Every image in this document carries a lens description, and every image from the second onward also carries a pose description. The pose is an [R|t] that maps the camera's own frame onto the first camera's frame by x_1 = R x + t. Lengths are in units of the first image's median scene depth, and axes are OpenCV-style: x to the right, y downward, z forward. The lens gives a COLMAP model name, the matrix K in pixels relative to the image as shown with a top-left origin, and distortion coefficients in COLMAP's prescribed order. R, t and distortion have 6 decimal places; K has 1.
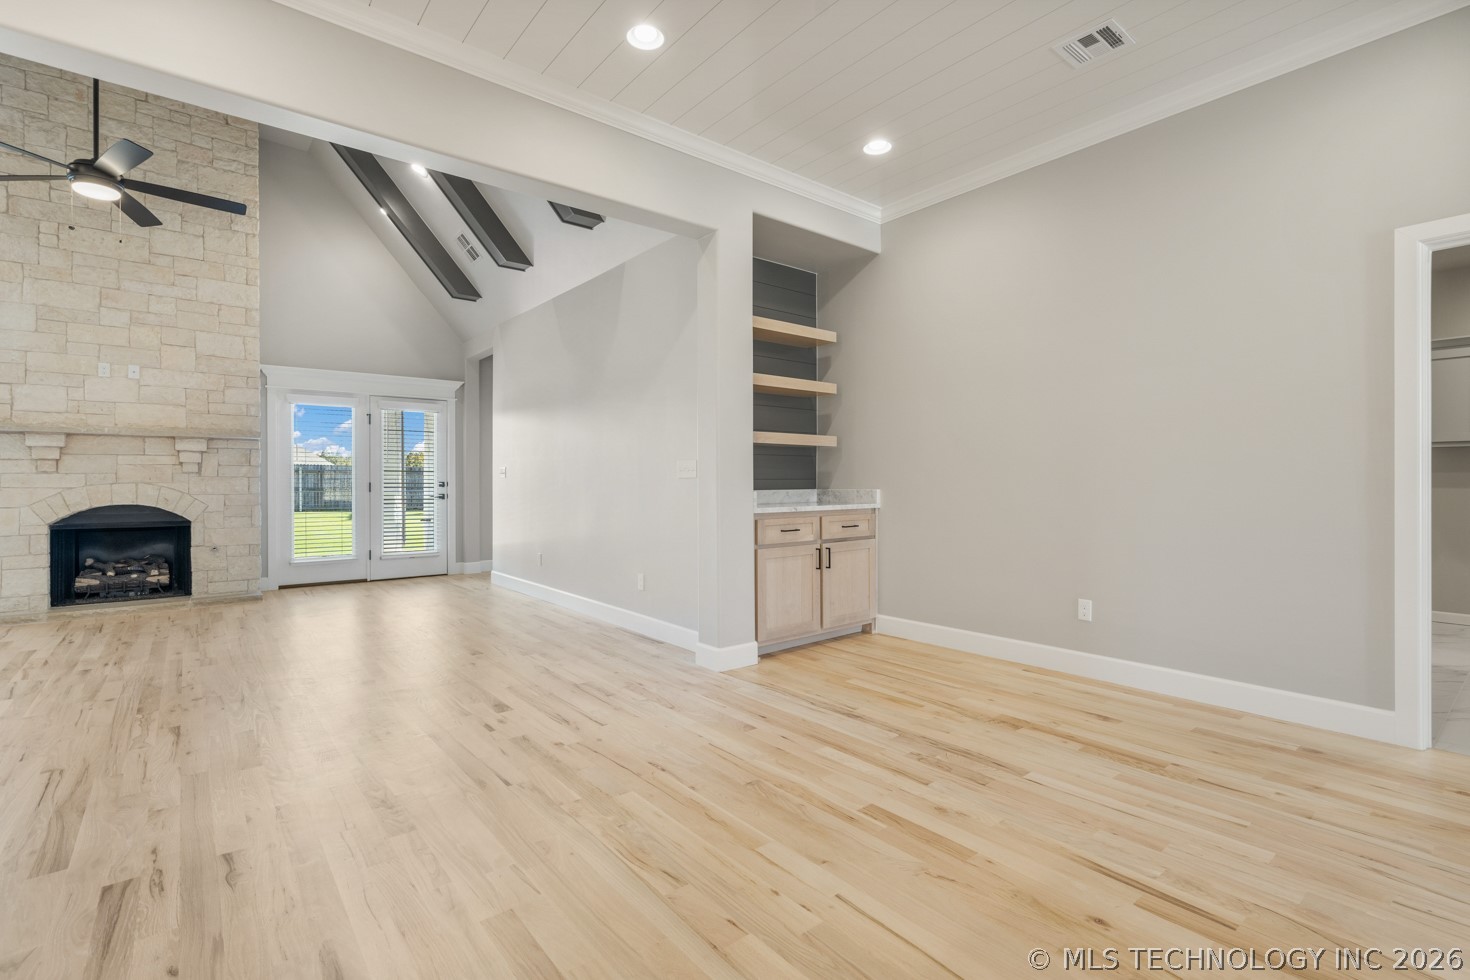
lens RADIAL K [[675.9, 0, 733.6], [0, 675.9, 482.2], [0, 0, 1]] dist [-0.002232, 0.000310]
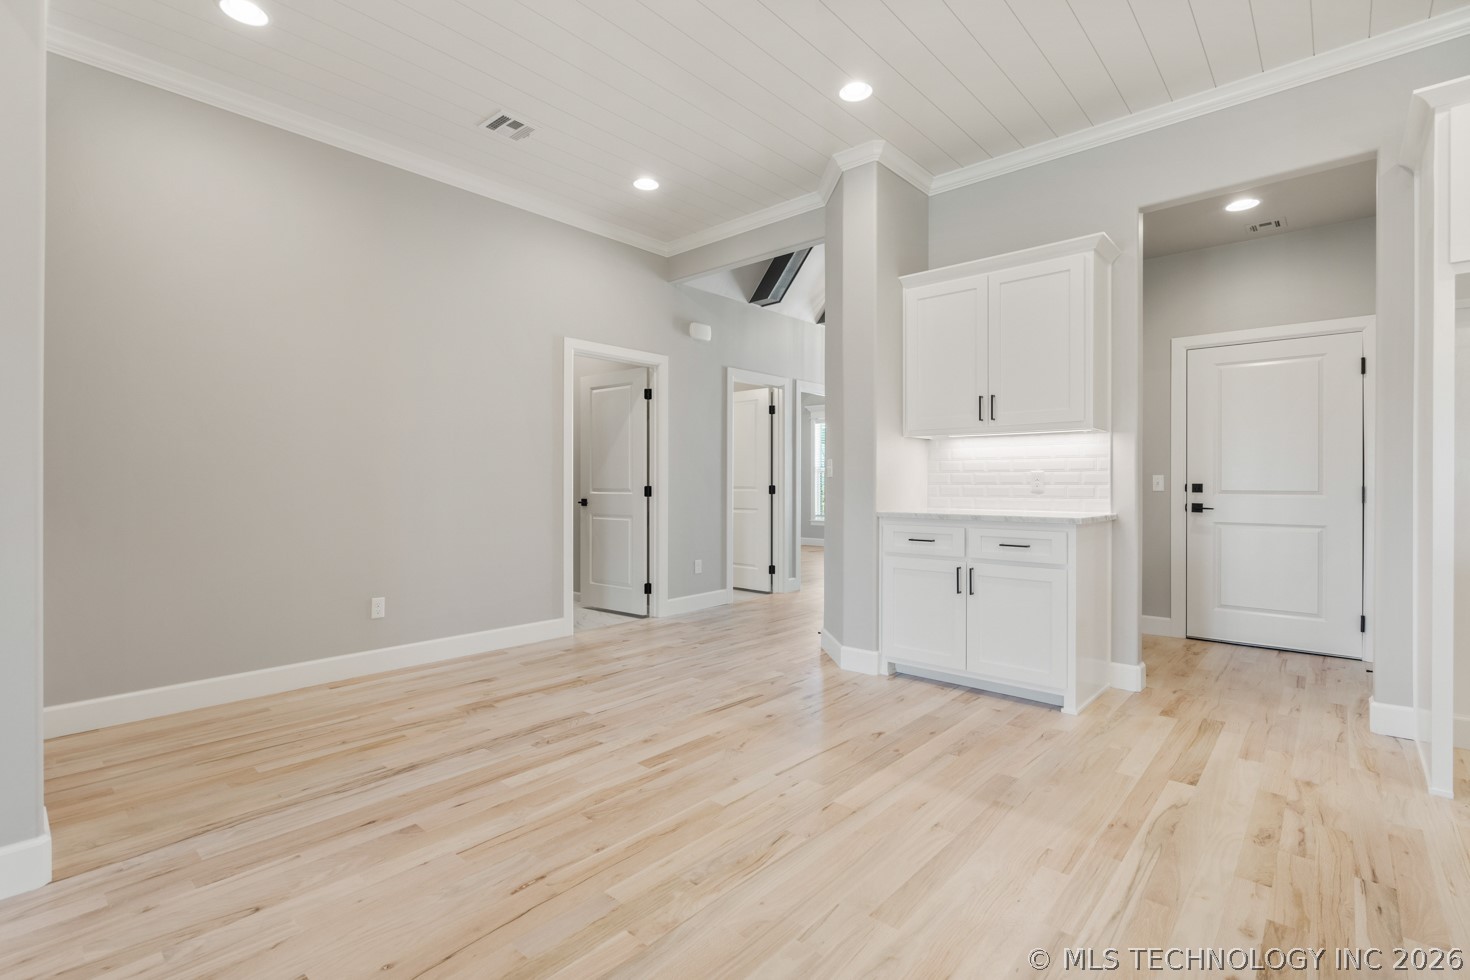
lens RADIAL K [[675.9, 0, 733.6], [0, 675.9, 482.2], [0, 0, 1]] dist [-0.002232, 0.000310]
pose [[-0.157213, 0.004949, 0.987552, -0.402439], [0.000811, 0.999988, -0.004882, 0.001159], [-0.987564, 0.000034, -0.157215, 0.426347]]
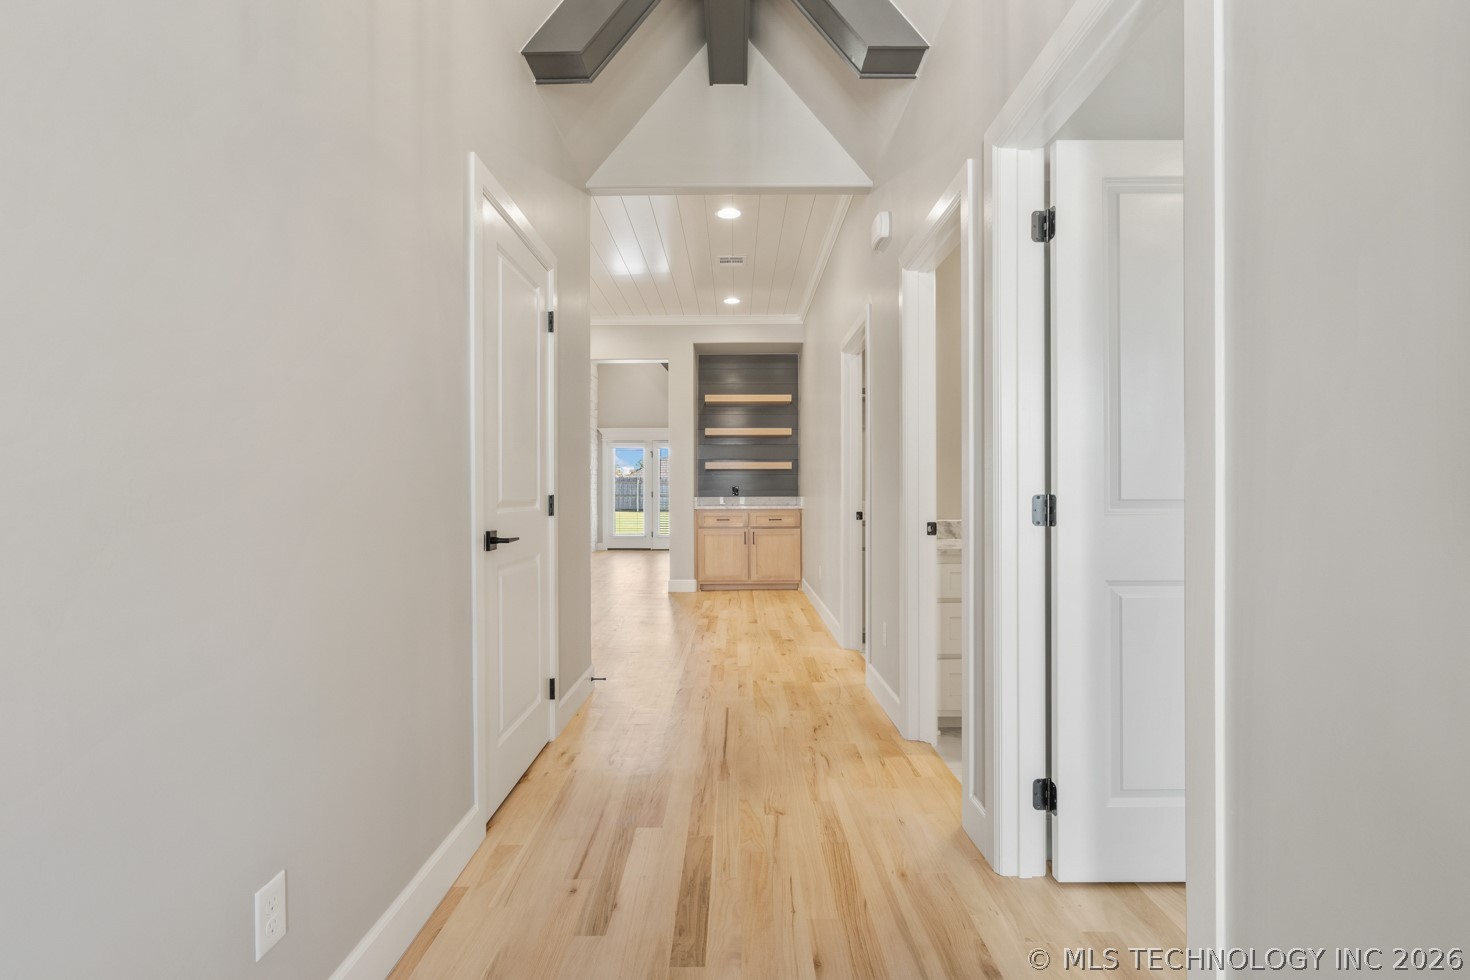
lens RADIAL K [[665.8, 0, 736.8], [0, 665.8, 490.2], [0, 0, 1]] dist [-0.003266, 0.000061]
pose [[0.778775, -0.001046, -0.627302, 0.922448], [0.000257, 0.999999, -0.001349, -0.001555], [0.627303, 0.000889, 0.778775, -0.237603]]
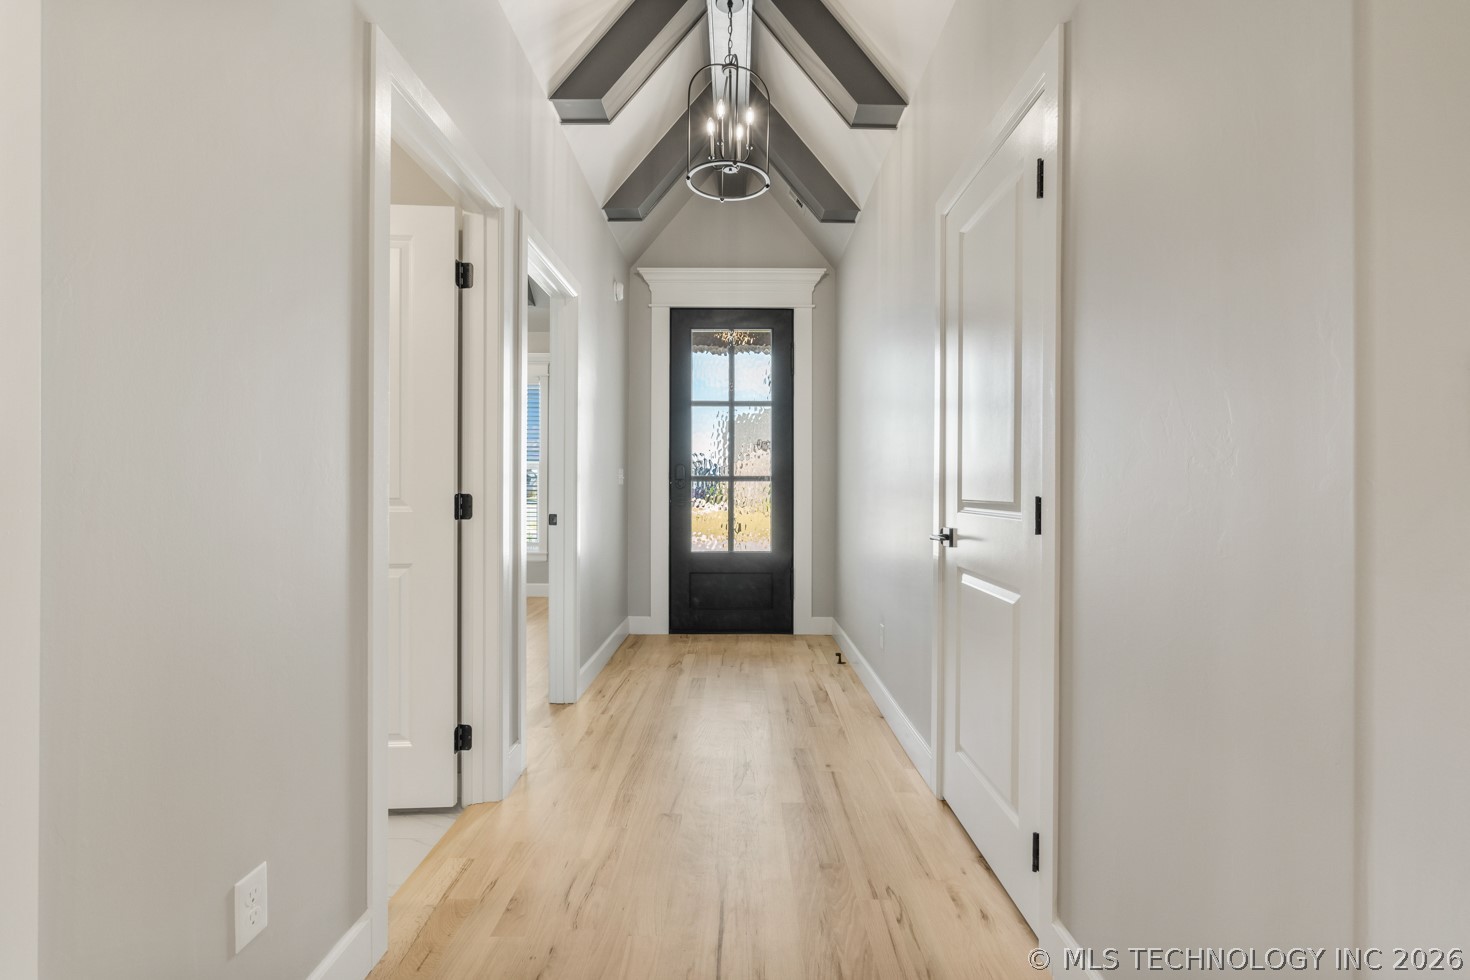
lens RADIAL K [[665.8, 0, 736.8], [0, 665.8, 490.2], [0, 0, 1]] dist [-0.003266, 0.000061]
pose [[-0.776095, 0.000287, 0.630616, 0.401976], [0.001679, 0.999997, 0.001611, -0.001786], [-0.630614, 0.002309, -0.776093, 0.379809]]
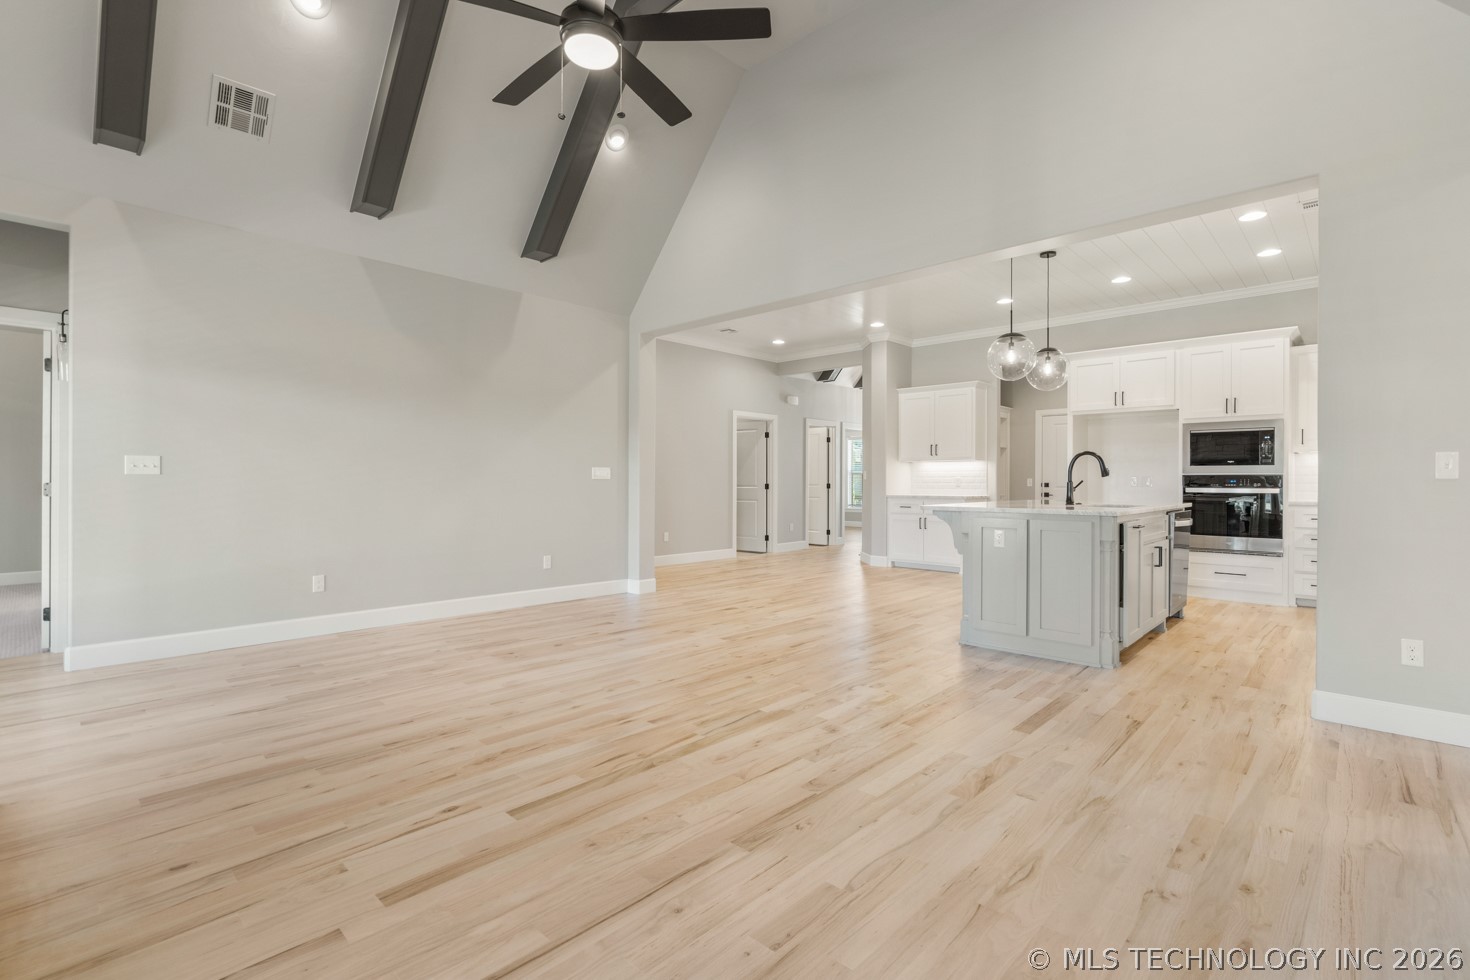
lens RADIAL K [[674.5, 0, 741.3], [0, 674.5, 482.4], [0, 0, 1]] dist [0.000944, 0.000389]
pose [[-0.137799, 0.003310, 0.990455, -1.261196], [0.000006, 0.999994, -0.003341, 0.004377], [-0.990460, -0.000454, -0.137799, 0.727363]]
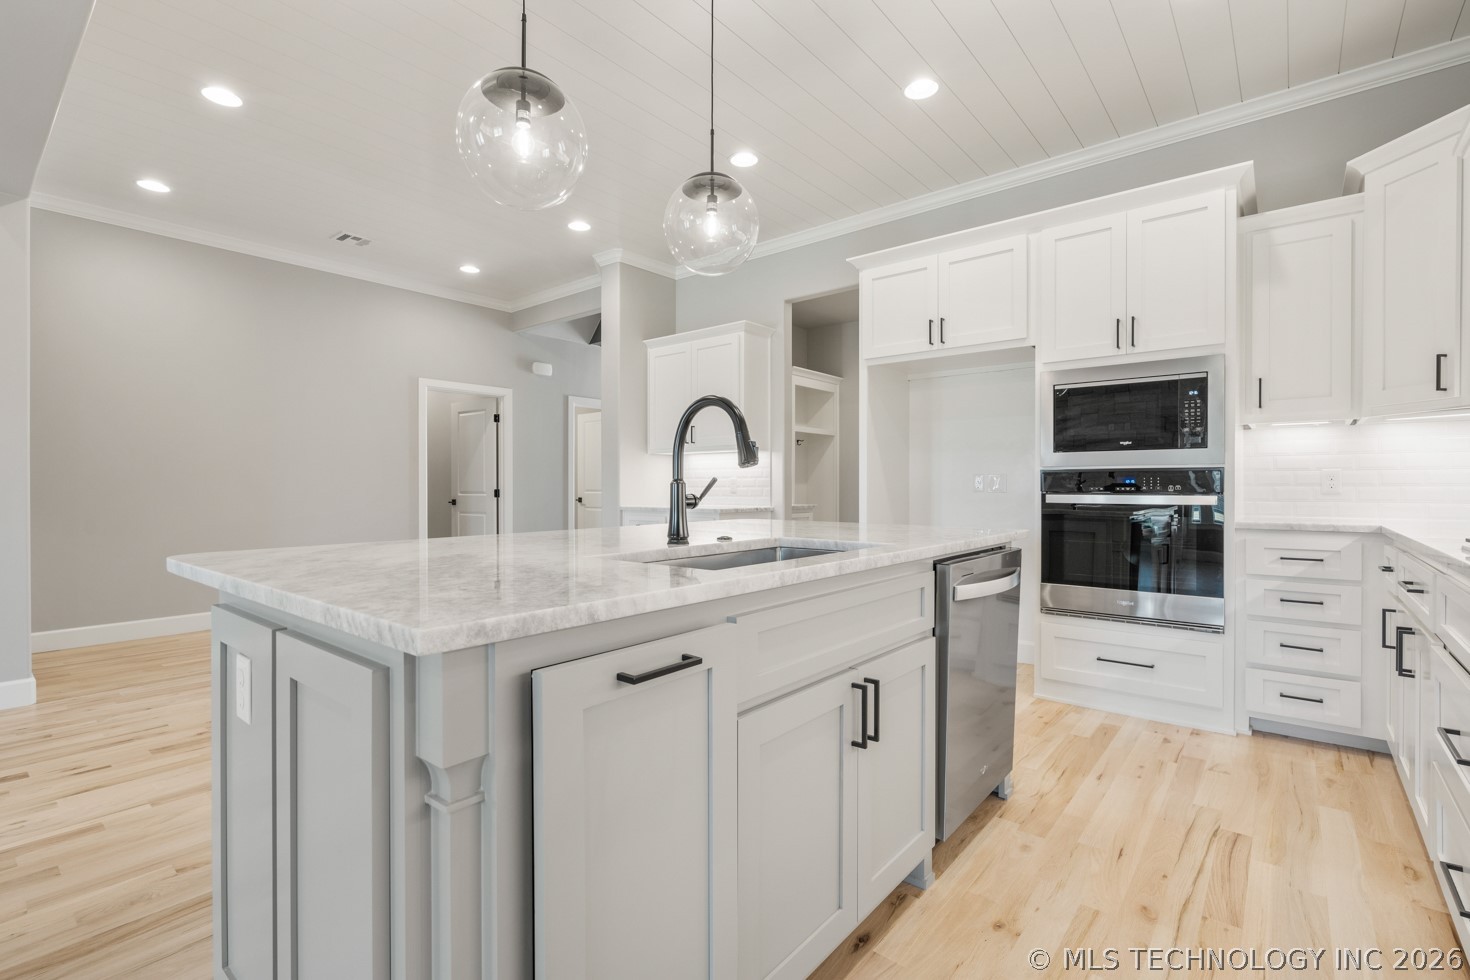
lens RADIAL K [[675.4, 0, 735.0], [0, 675.4, 490.0], [0, 0, 1]] dist [0.000130, 0.000710]
pose [[-0.195174, 0.000490, 0.980768, -0.753648], [0.003229, 0.999995, 0.000143, 0.004409], [-0.980763, 0.003195, -0.195175, 0.198218]]
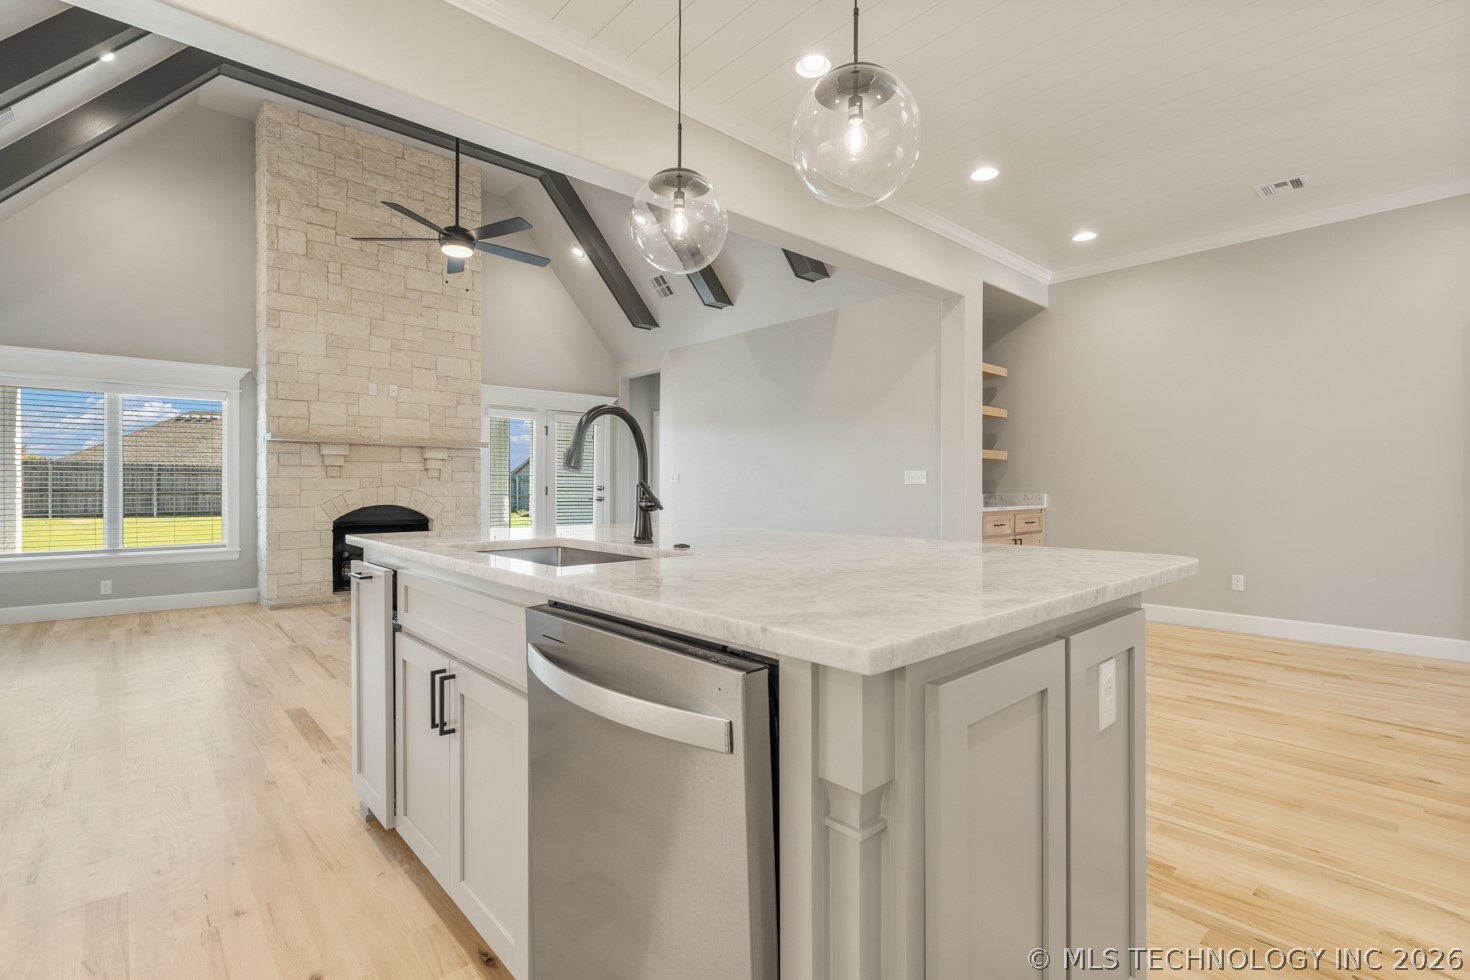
lens RADIAL K [[674.9, 0, 733.2], [0, 674.9, 487.0], [0, 0, 1]] dist [-0.002602, 0.000243]
pose [[0.998536, 0.003932, 0.053954, -0.387337], [-0.003896, 0.999992, -0.000762, 0.001142], [-0.053957, 0.000551, 0.998543, -0.204269]]
